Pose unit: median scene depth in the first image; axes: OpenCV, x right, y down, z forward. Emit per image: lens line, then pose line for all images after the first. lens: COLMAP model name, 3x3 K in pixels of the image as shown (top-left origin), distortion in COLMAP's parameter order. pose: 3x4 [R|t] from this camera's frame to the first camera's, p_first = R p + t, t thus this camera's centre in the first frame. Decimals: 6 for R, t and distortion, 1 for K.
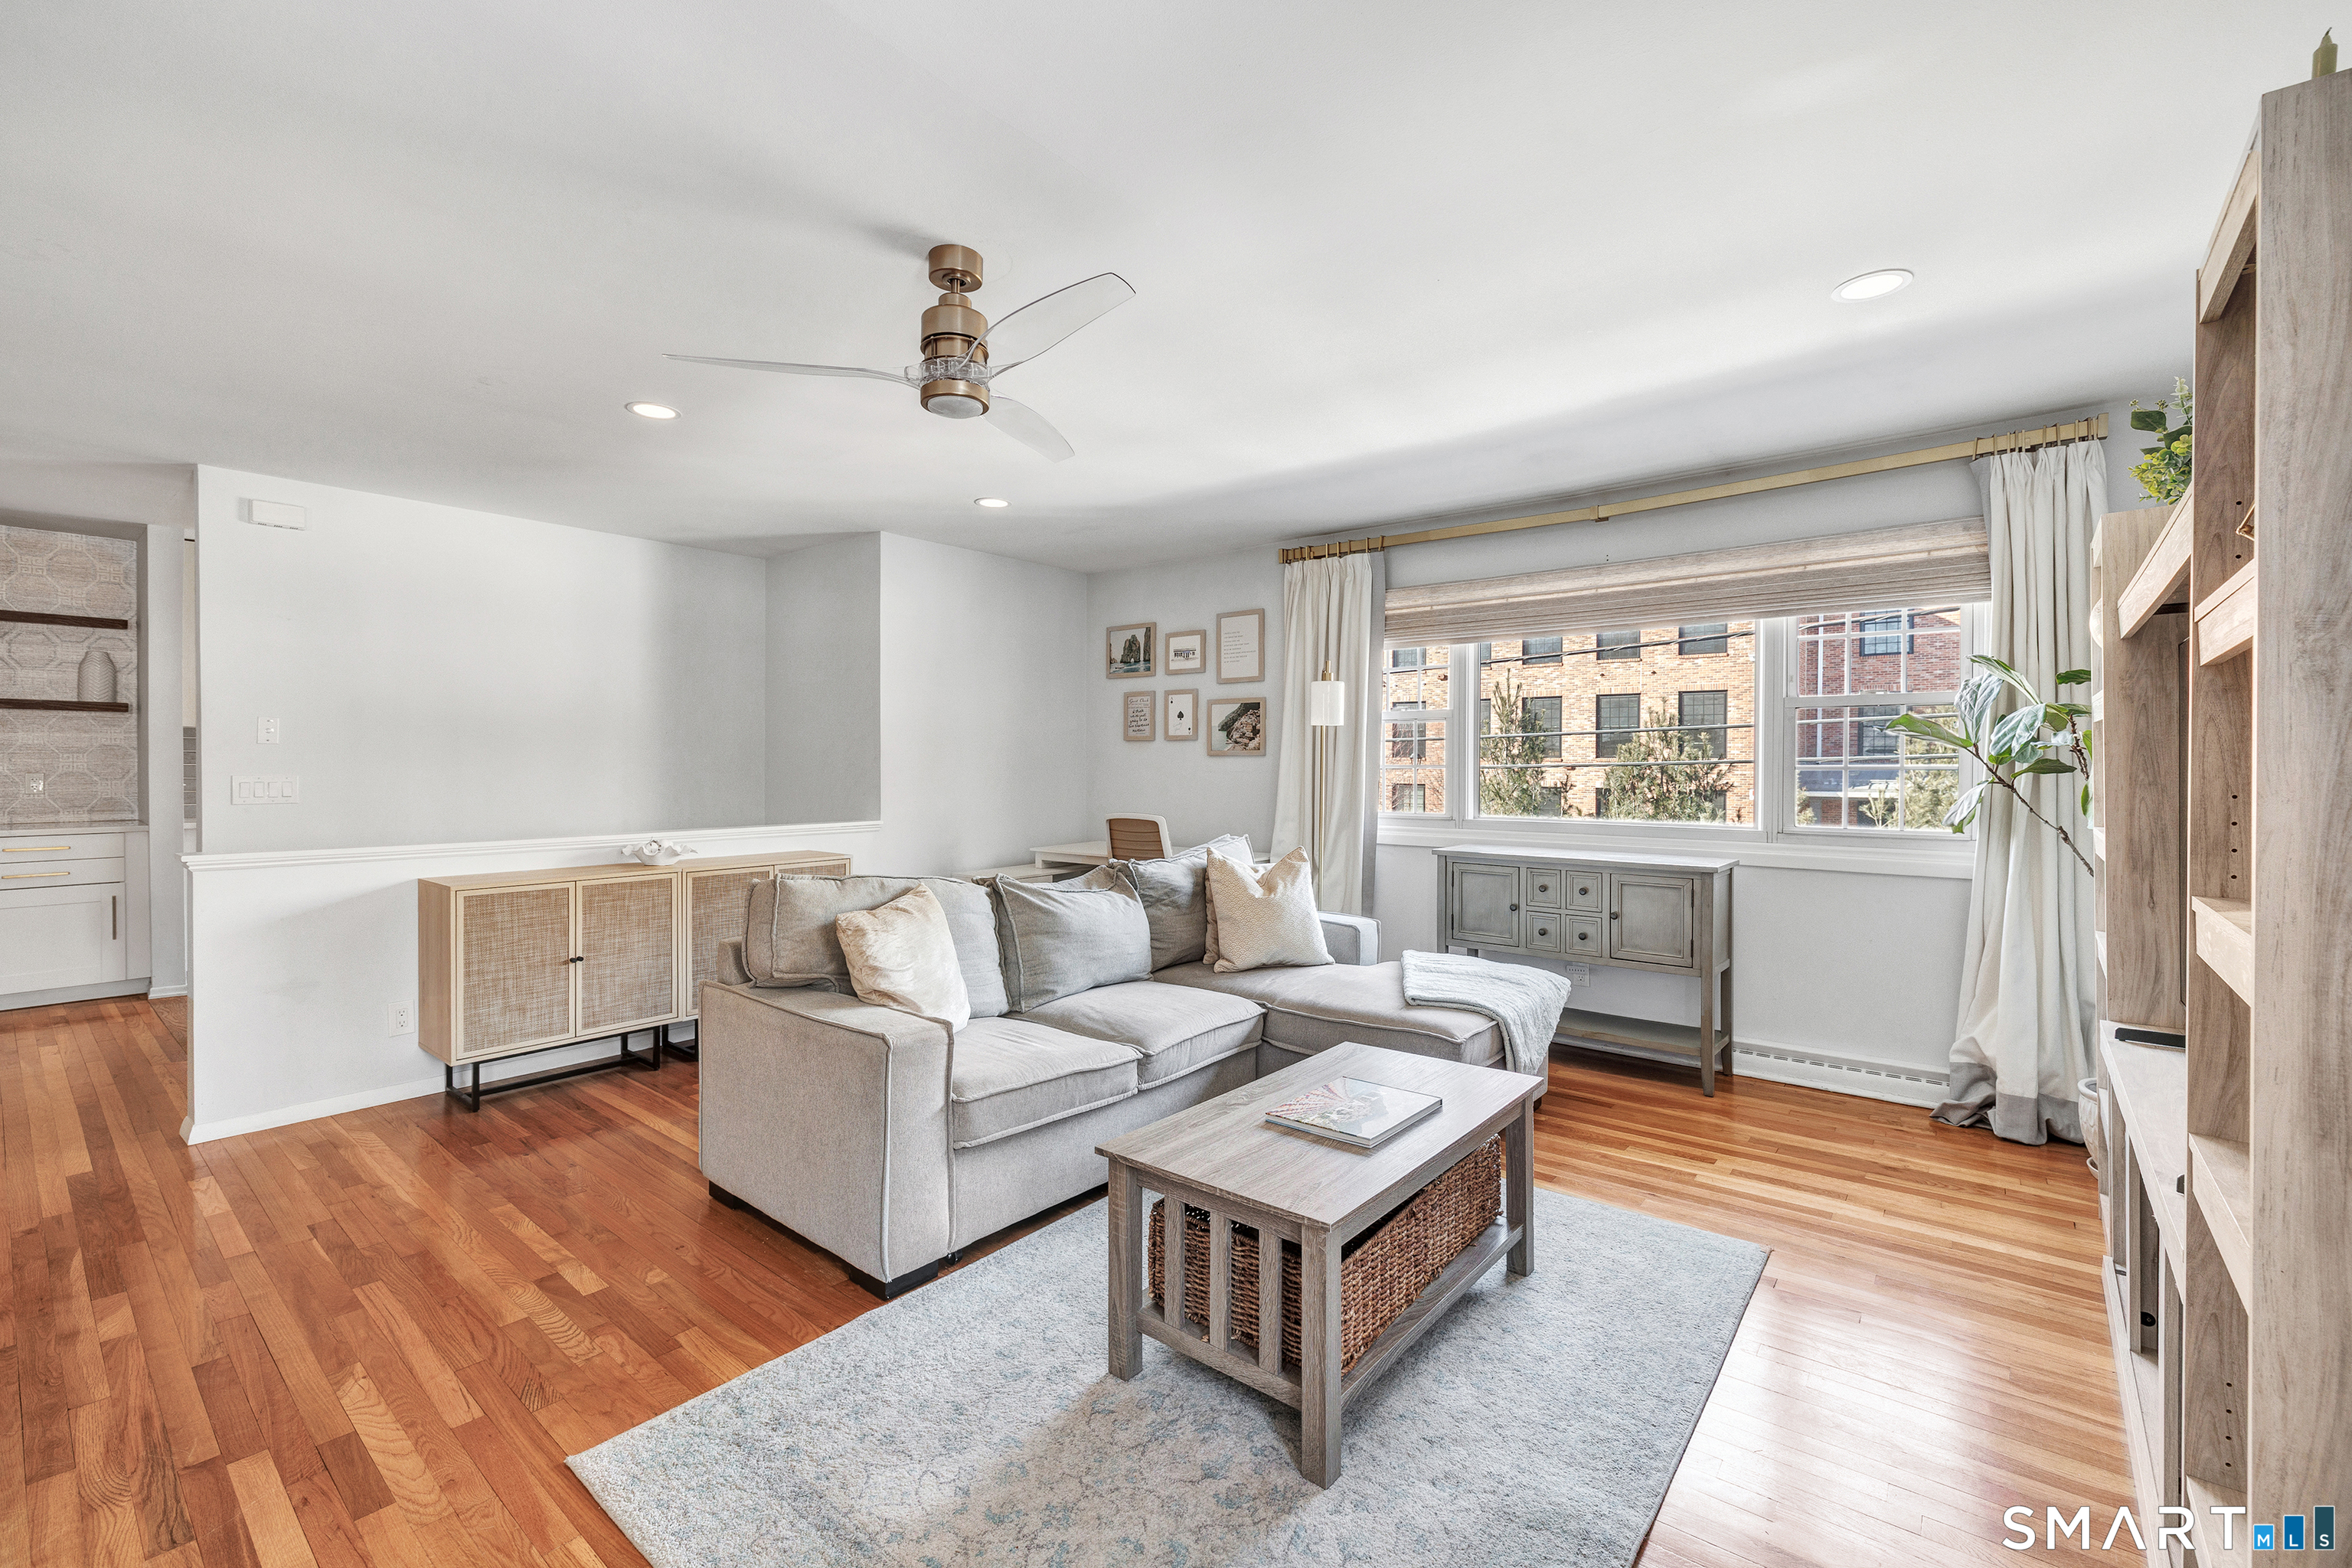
lens RADIAL K [[1014.7, 0, 1144.8], [0, 1014.7, 765.3], [0, 0, 1]] dist [0.002910, 0.000085]
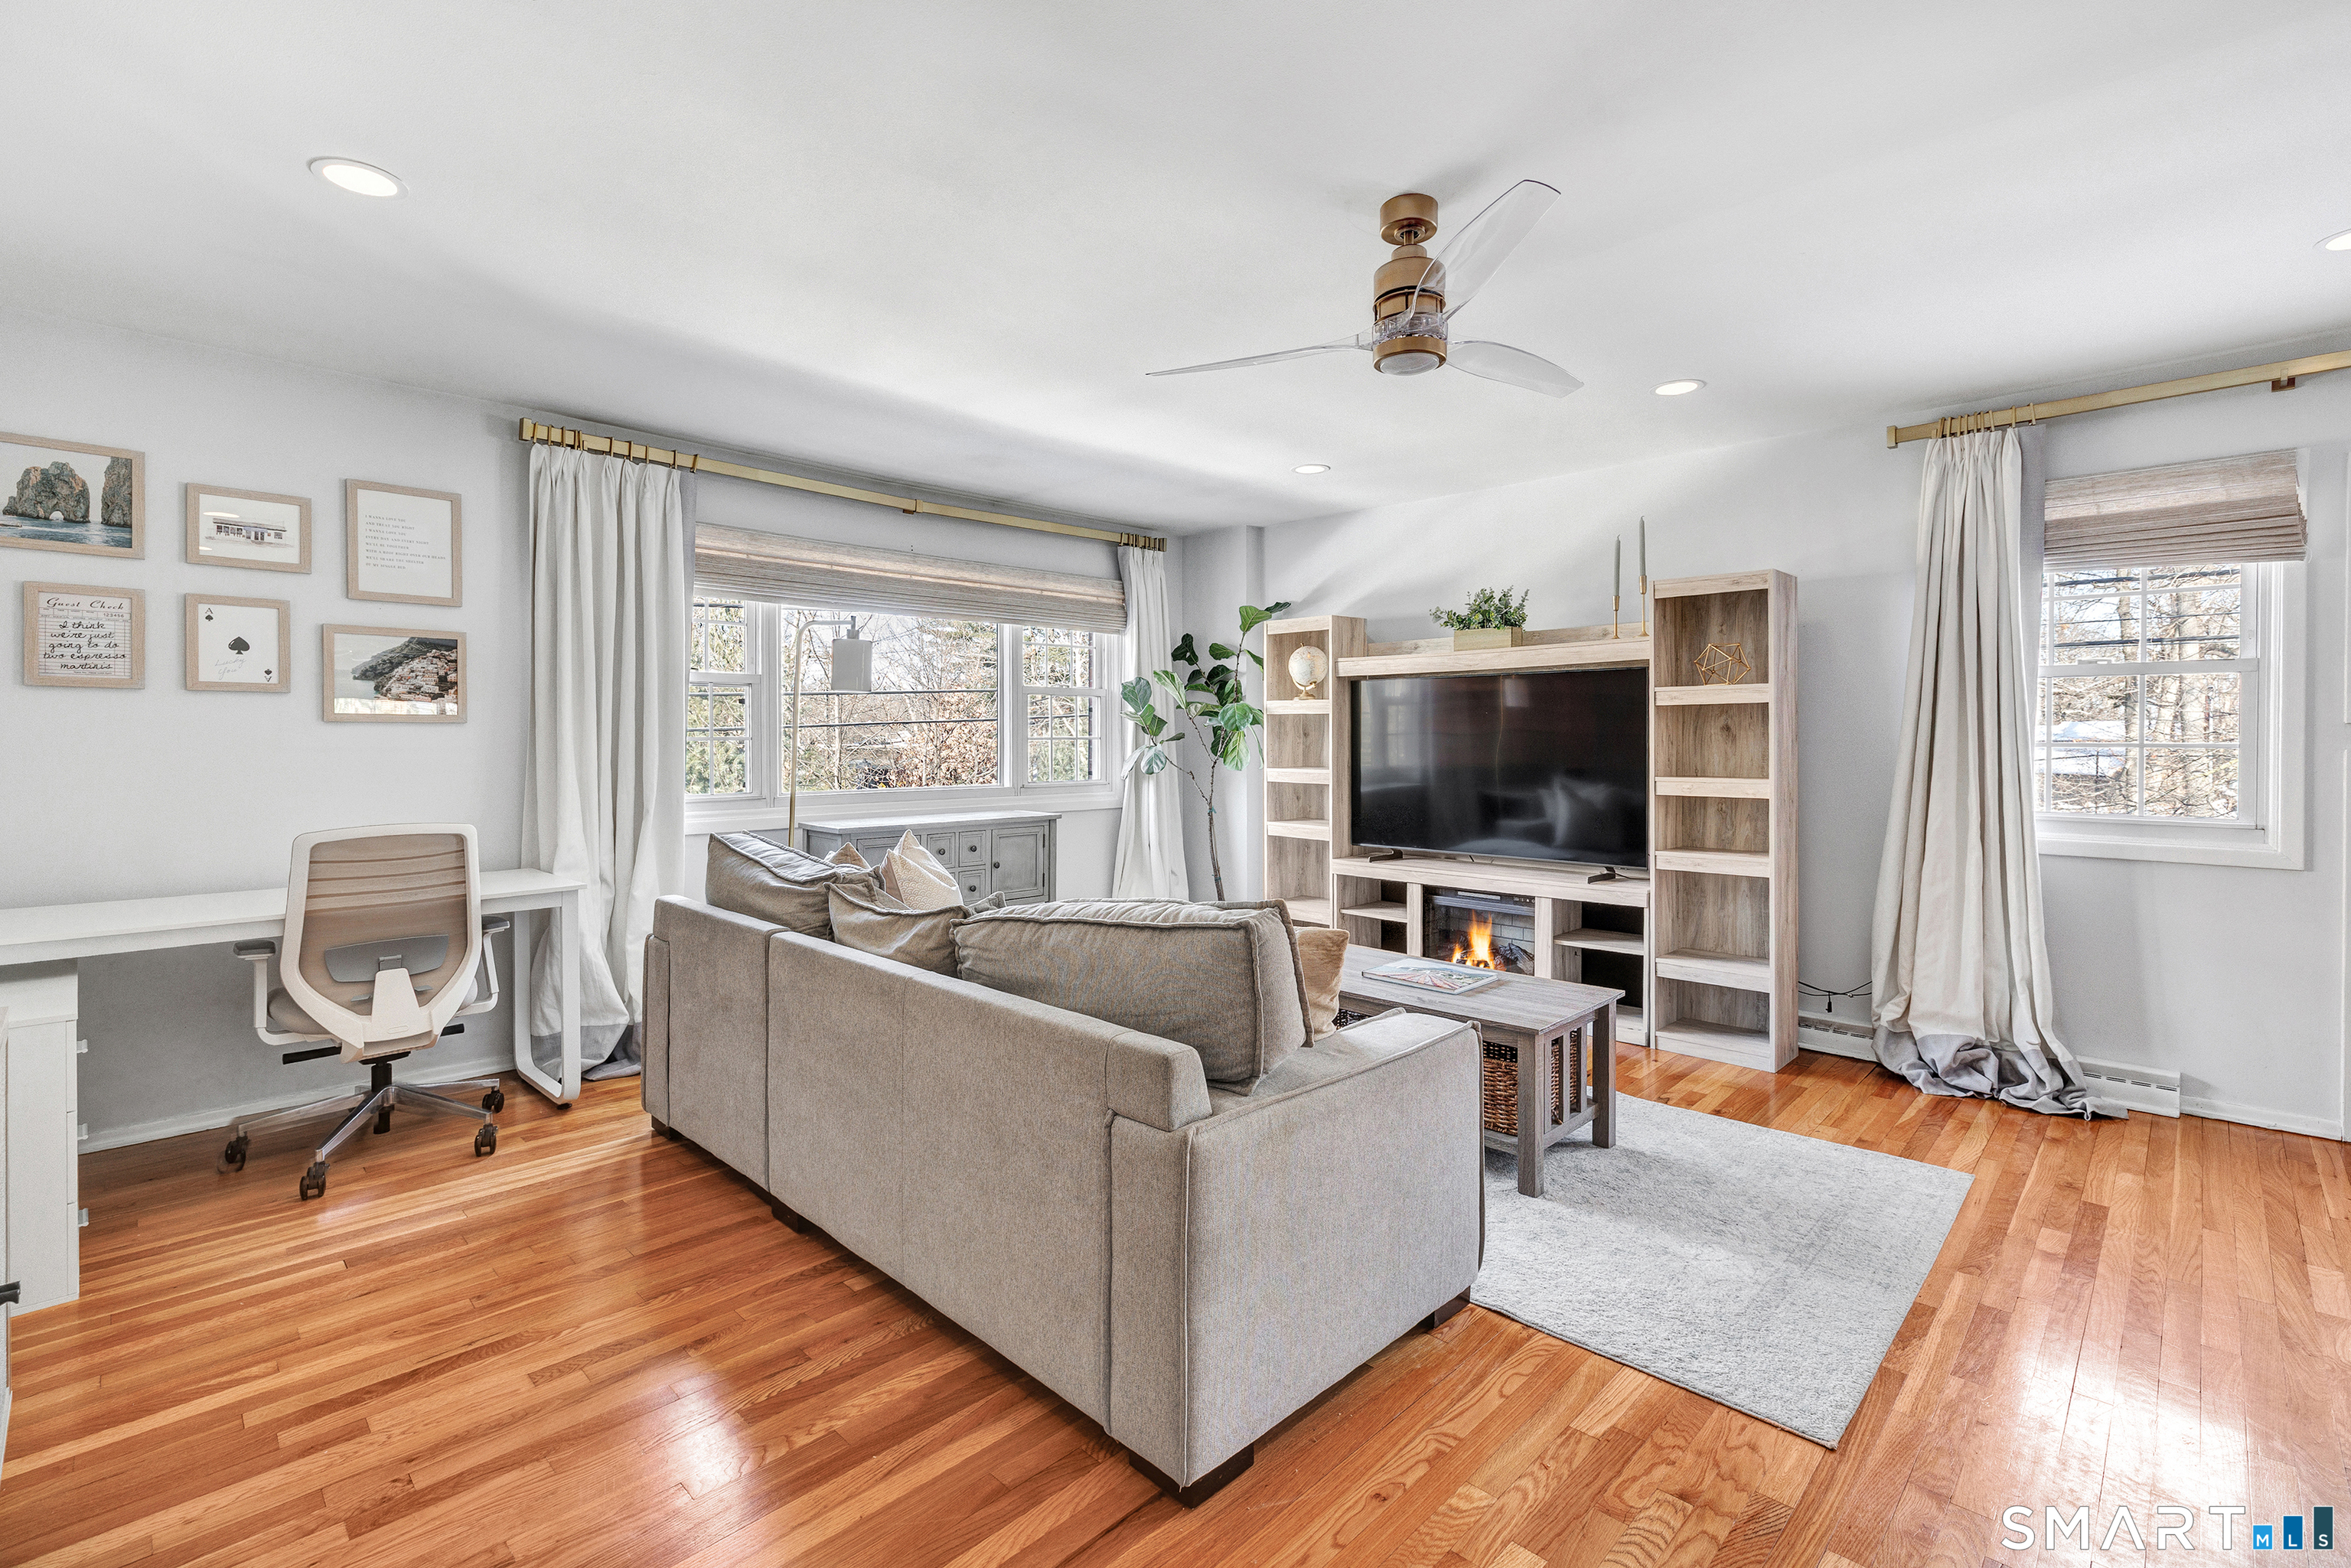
lens RADIAL K [[1051.9, 0, 1174.2], [0, 1051.9, 742.6], [0, 0, 1]] dist [-0.000877, 0.002001]
pose [[0.072502, -0.005944, 0.997351, -0.719166], [0.001817, 0.999981, 0.005827, -0.000053], [-0.997367, 0.001390, 0.072511, 0.691166]]
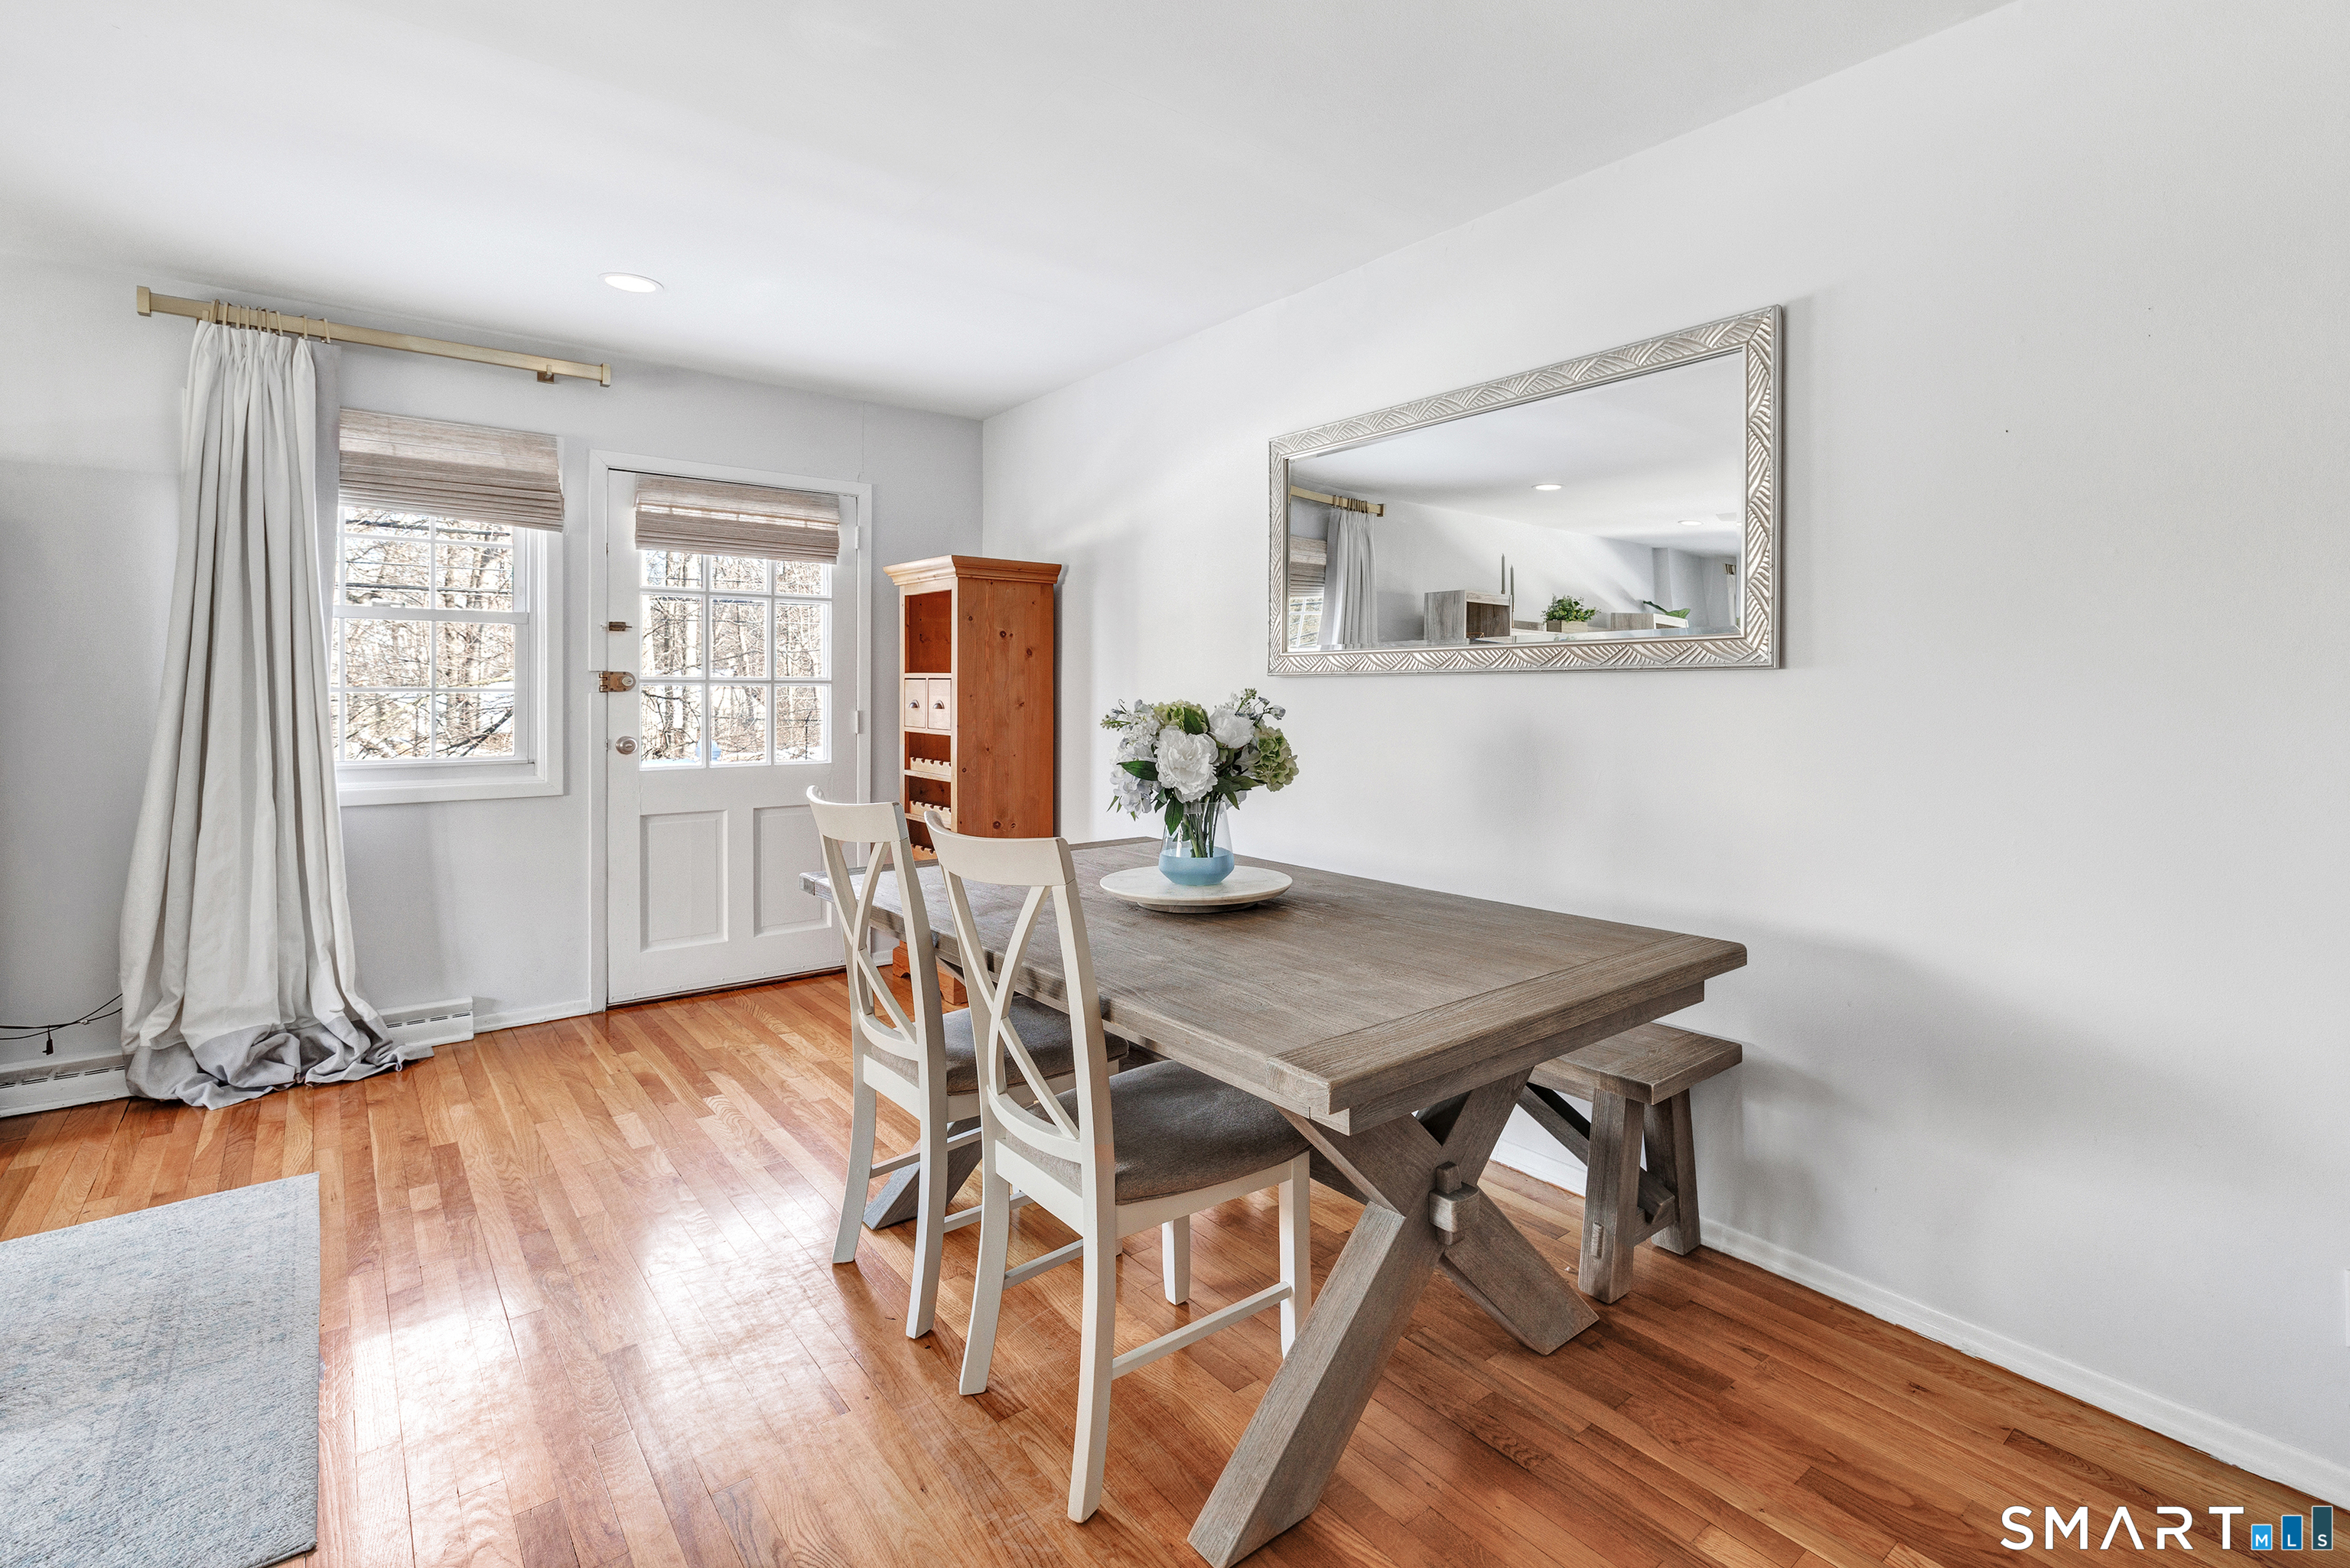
lens RADIAL K [[1148.5, 0, 1221.0], [0, 1148.5, 693.4], [0, 0, 1]] dist [0.003696, 0.003833]
pose [[-0.986207, -0.006082, 0.165404, -0.617977], [-0.004745, 0.999953, 0.008475, 0.000248], [-0.165448, 0.007573, -0.986189, 0.805017]]
